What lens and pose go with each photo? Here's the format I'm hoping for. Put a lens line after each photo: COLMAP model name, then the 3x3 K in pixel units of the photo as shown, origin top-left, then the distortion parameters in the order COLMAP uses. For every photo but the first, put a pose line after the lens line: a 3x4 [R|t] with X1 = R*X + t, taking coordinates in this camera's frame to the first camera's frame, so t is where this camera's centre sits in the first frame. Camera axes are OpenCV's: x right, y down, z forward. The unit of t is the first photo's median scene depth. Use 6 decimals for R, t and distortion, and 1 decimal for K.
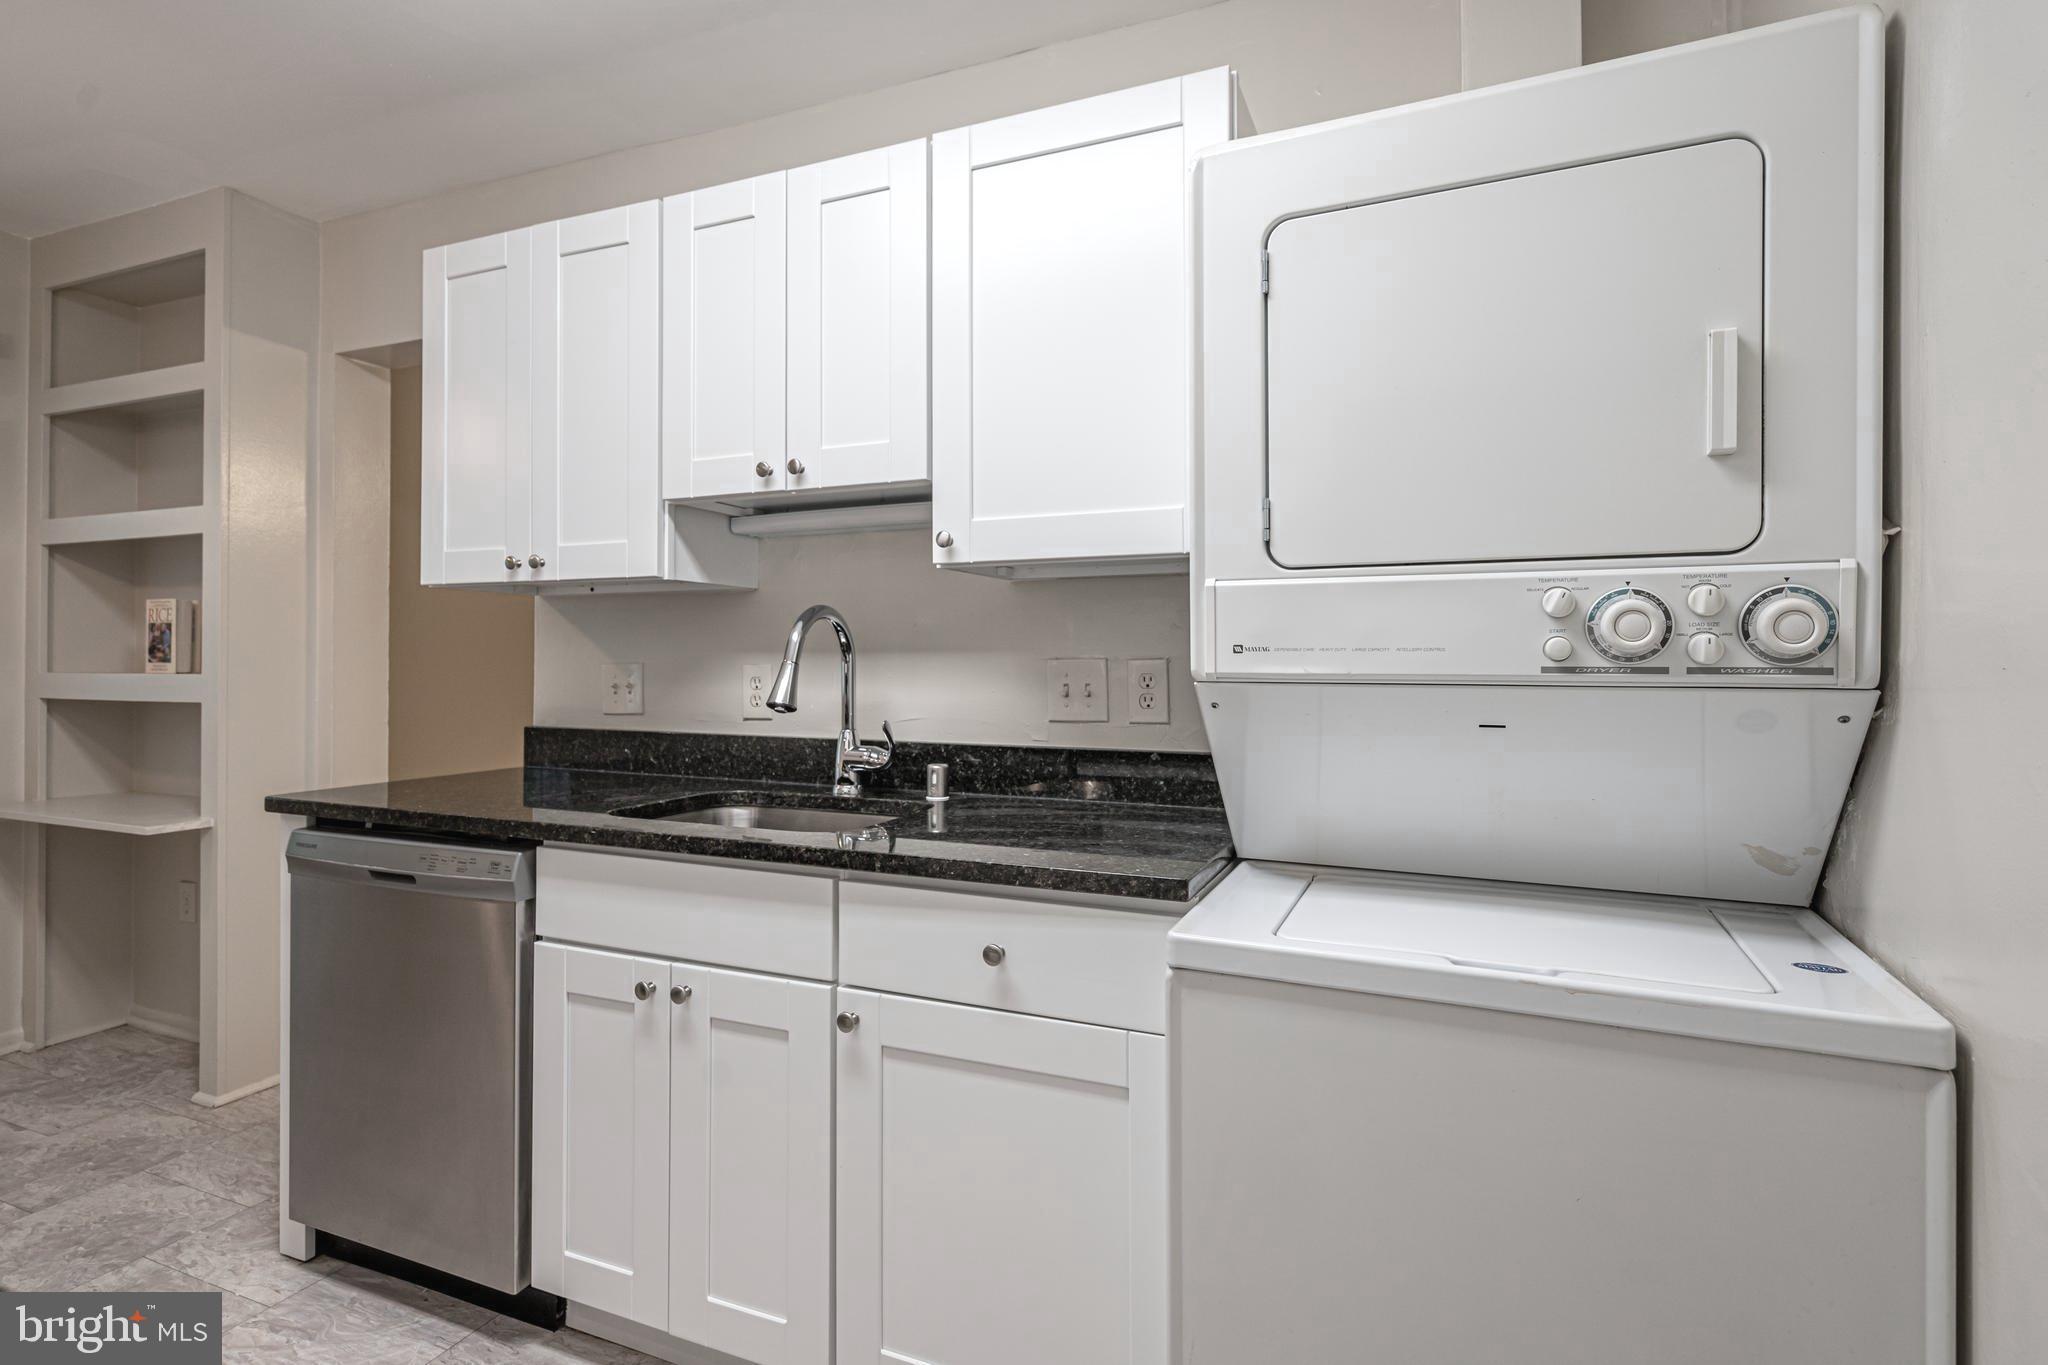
lens RADIAL K [[1015.4, 0, 1017.8], [0, 1015.4, 657.7], [0, 0, 1]] dist [0.004333, -0.001862]
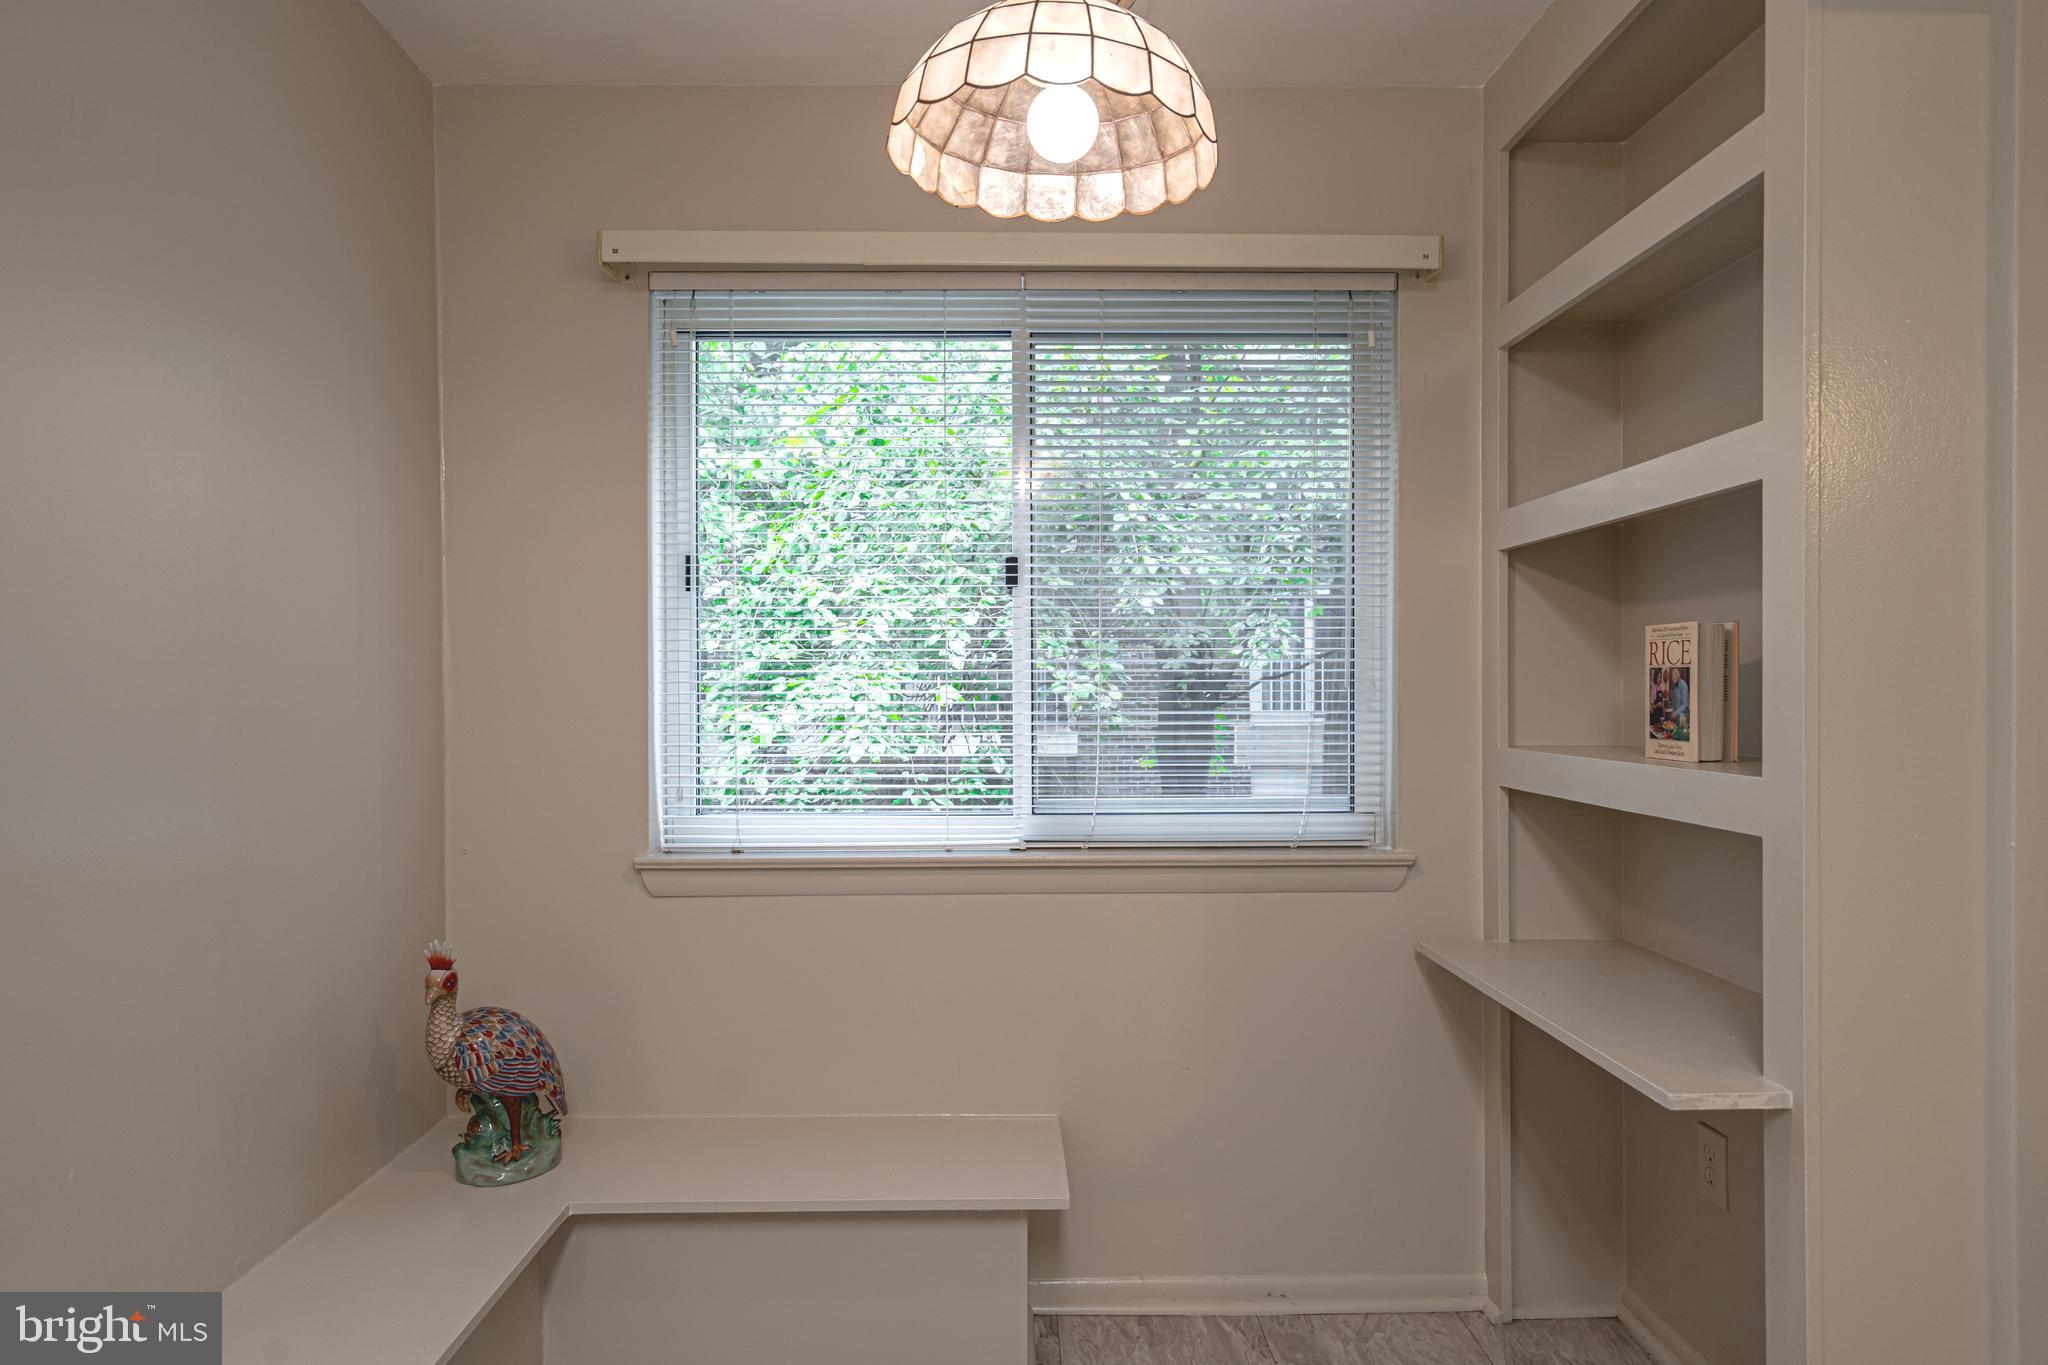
lens RADIAL K [[1144.7, 0, 1017.1], [0, 1144.7, 695.8], [0, 0, 1]] dist [0.002673, 0.003743]
pose [[0.389569, 0.002808, -0.920993, -0.520915], [0.014163, 0.999859, 0.009039, -0.037355], [0.920889, -0.016565, 0.389474, 0.552511]]
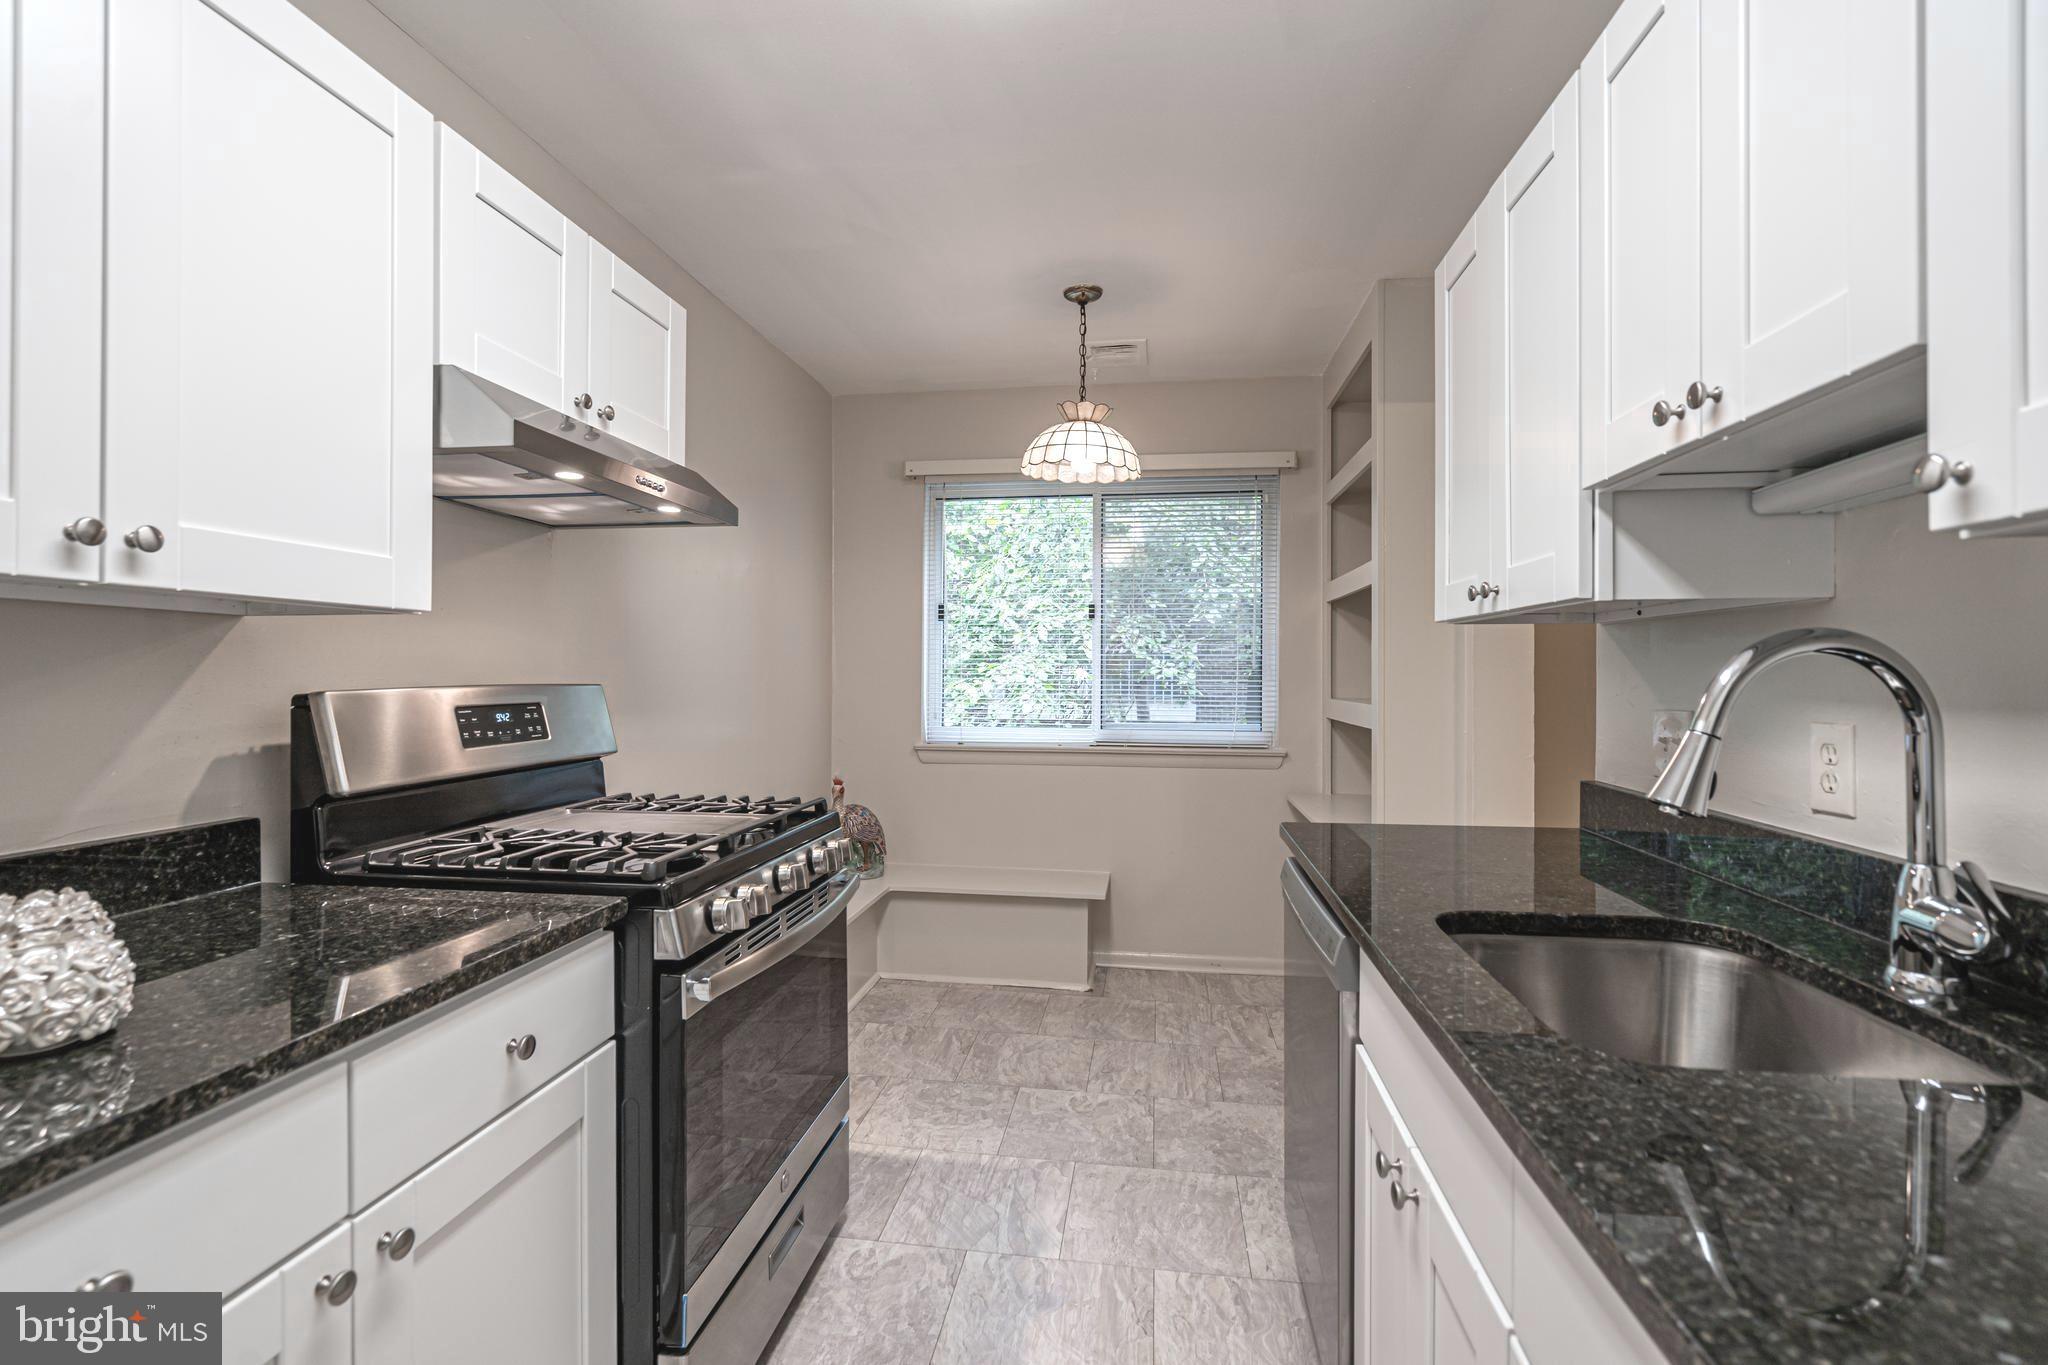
lens RADIAL K [[940.2, 0, 1033.8], [0, 940.2, 674.3], [0, 0, 1]] dist [-0.004694, 0.003258]
pose [[0.246570, 0.000163, -0.969125, 0.172740], [0.005475, 0.999984, 0.001561, -0.026523], [0.969110, -0.005691, 0.246565, 0.419343]]
